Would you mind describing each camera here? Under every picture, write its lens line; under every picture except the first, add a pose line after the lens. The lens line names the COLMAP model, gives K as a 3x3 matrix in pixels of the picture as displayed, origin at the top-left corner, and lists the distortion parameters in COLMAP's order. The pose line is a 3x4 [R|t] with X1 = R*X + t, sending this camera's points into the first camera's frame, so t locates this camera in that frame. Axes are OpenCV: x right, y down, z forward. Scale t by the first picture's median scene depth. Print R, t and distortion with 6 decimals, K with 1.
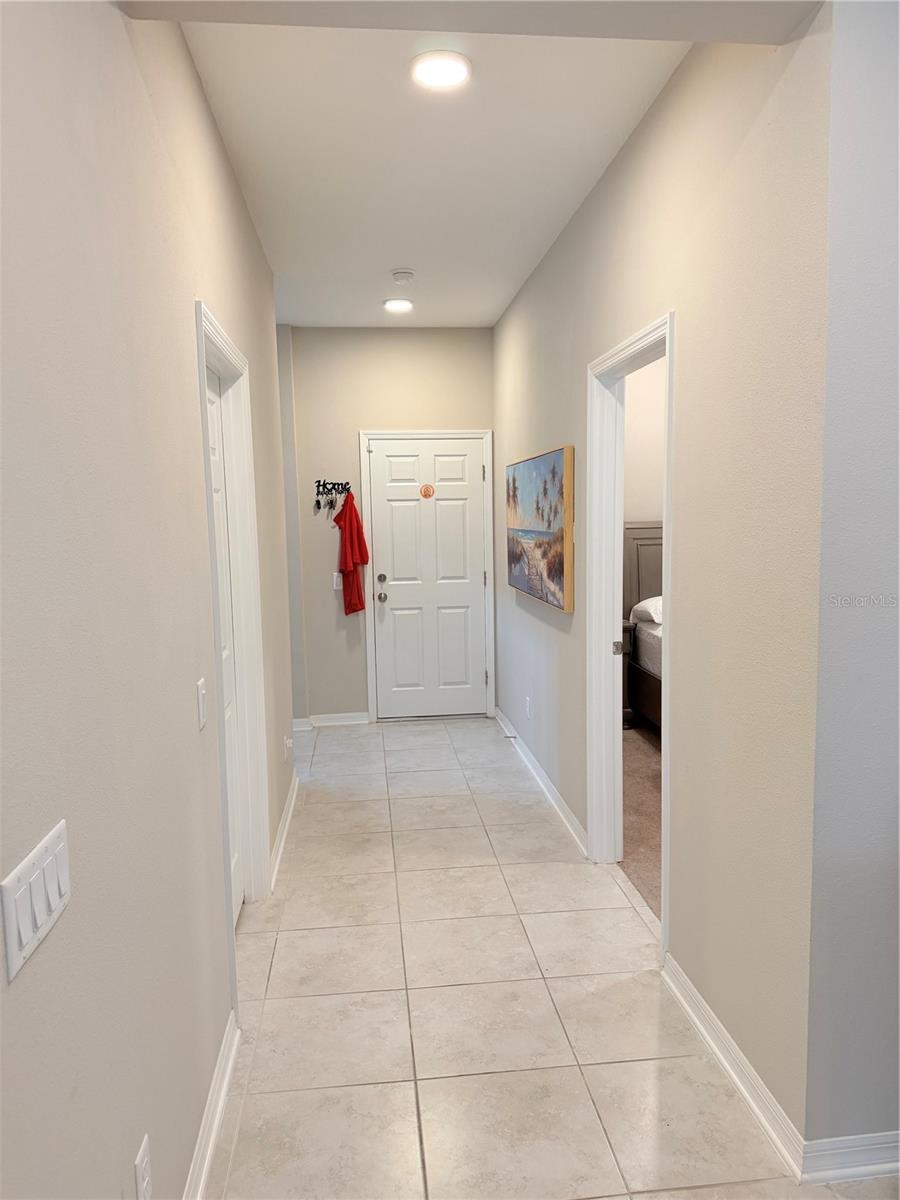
lens RADIAL K [[852.6, 0, 454.4], [0, 852.6, 597.7], [0, 0, 1]] dist [0.100590, -0.170680]
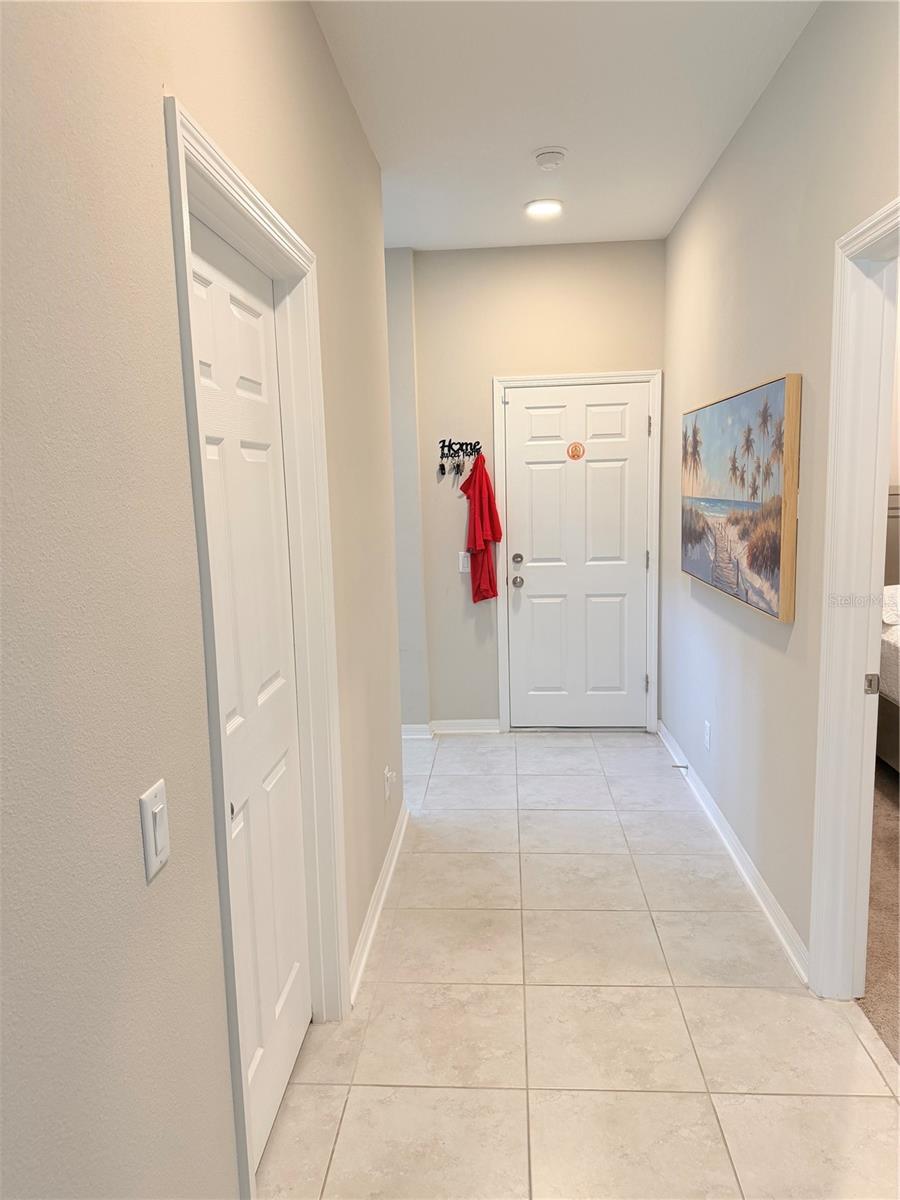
lens RADIAL K [[827.3, 0, 446.1], [0, 827.3, 598.8], [0, 0, 1]] dist [0.107384, -0.172618]
pose [[0.983196, 0.017433, -0.181721, -0.008443], [-0.009504, 0.998968, 0.044410, -0.022560], [0.182308, -0.041936, 0.982347, 0.240107]]
